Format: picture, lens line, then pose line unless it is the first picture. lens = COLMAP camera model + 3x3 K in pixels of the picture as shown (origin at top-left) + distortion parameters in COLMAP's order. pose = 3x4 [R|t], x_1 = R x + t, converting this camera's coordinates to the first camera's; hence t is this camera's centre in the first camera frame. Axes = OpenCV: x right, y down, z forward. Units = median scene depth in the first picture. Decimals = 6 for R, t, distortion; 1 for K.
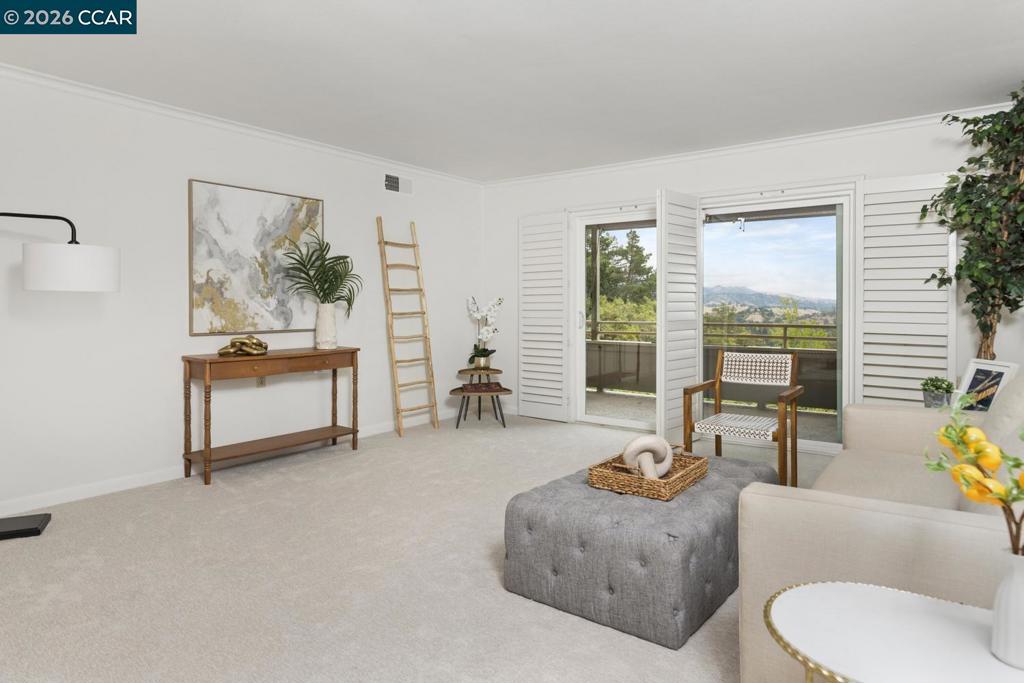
lens RADIAL K [[609.5, 0, 545.1], [0, 609.5, 305.9], [0, 0, 1]] dist [0.003514, -0.001580]
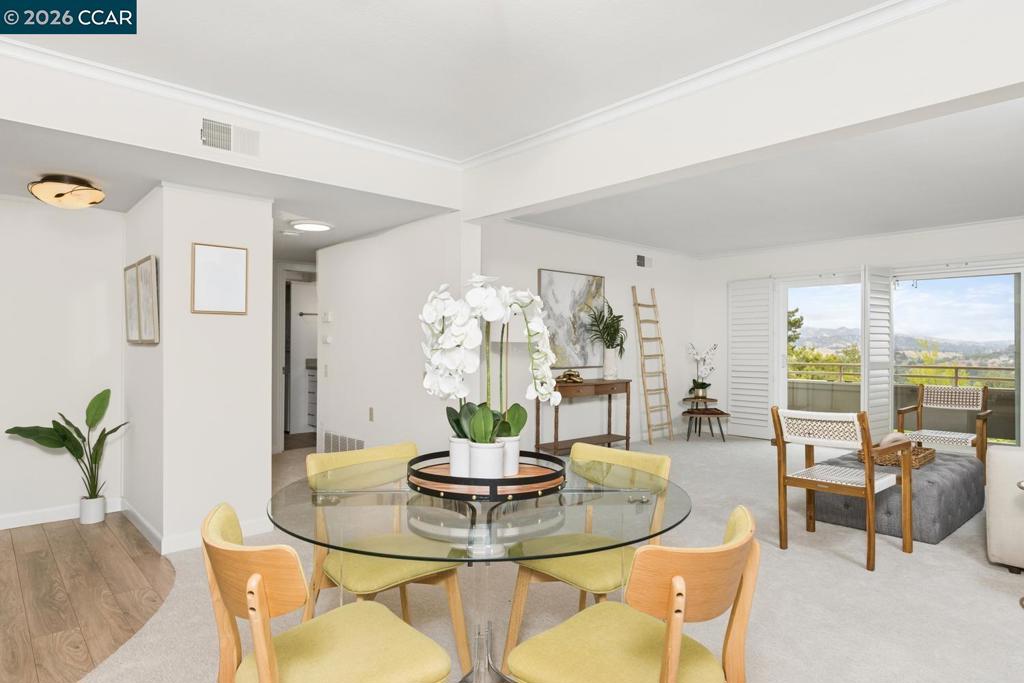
lens RADIAL K [[609.5, 0, 509.7], [0, 609.5, 343.4], [0, 0, 1]] dist [0.003514, -0.001580]
pose [[0.978969, 0.001960, -0.203998, -0.278898], [-0.003075, 0.999982, -0.005152, -0.007548], [0.203984, 0.005671, 0.978958, -0.440709]]
